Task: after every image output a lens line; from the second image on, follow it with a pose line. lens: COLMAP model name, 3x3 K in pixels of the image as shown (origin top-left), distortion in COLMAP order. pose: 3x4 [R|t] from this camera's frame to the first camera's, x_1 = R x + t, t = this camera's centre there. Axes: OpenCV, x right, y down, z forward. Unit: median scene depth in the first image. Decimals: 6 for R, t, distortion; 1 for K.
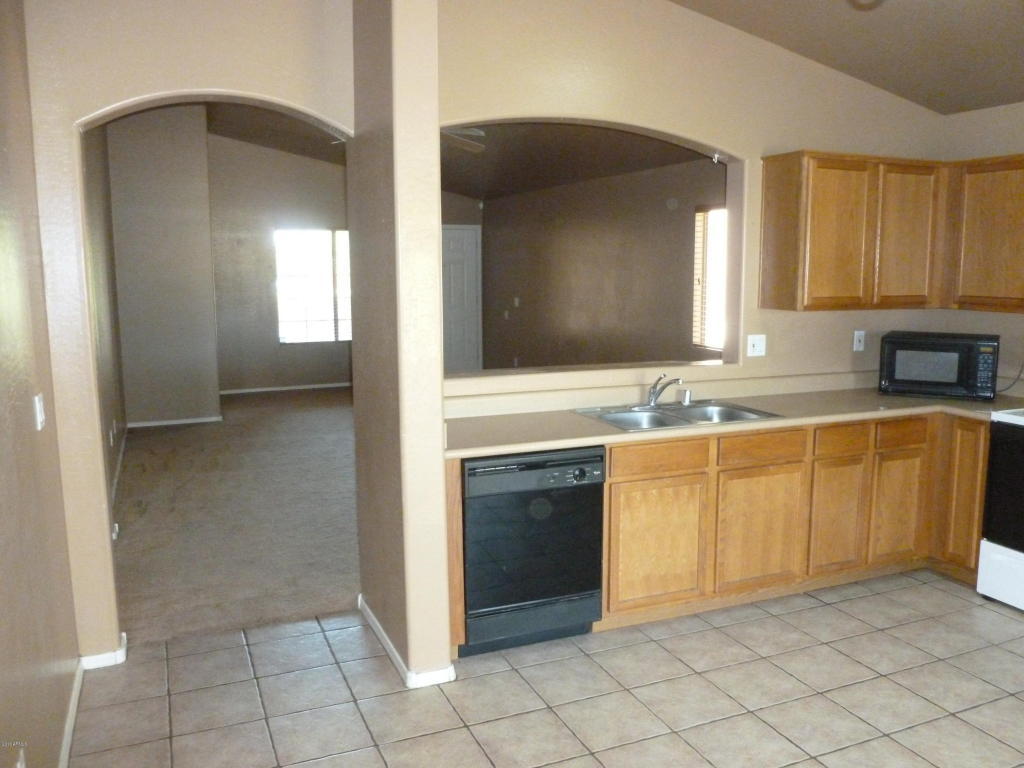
lens RADIAL K [[863.9, 0, 516.2], [0, 863.9, 381.8], [0, 0, 1]] dist [-0.016985, -0.016791]
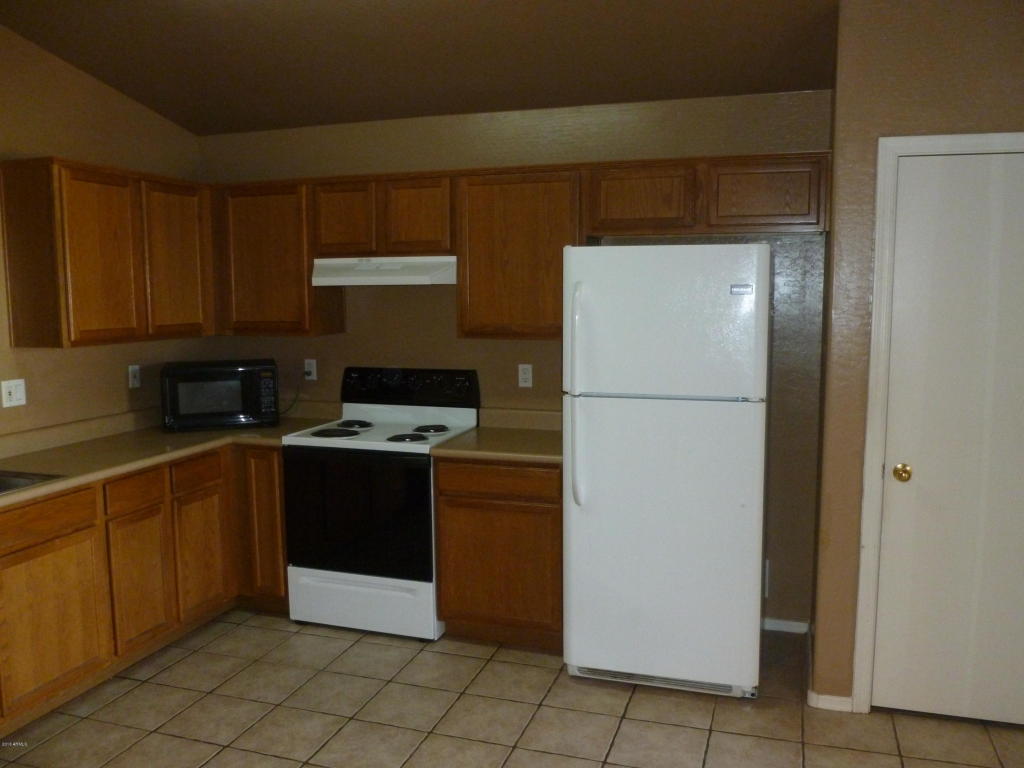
lens RADIAL K [[863.9, 0, 502.3], [0, 863.9, 384.0], [0, 0, 1]] dist [-0.016985, -0.016791]
pose [[0.668261, -0.090475, 0.738405, -0.009490], [0.105489, 0.994072, 0.026334, -0.024876], [-0.736410, 0.060295, 0.673843, 0.127900]]
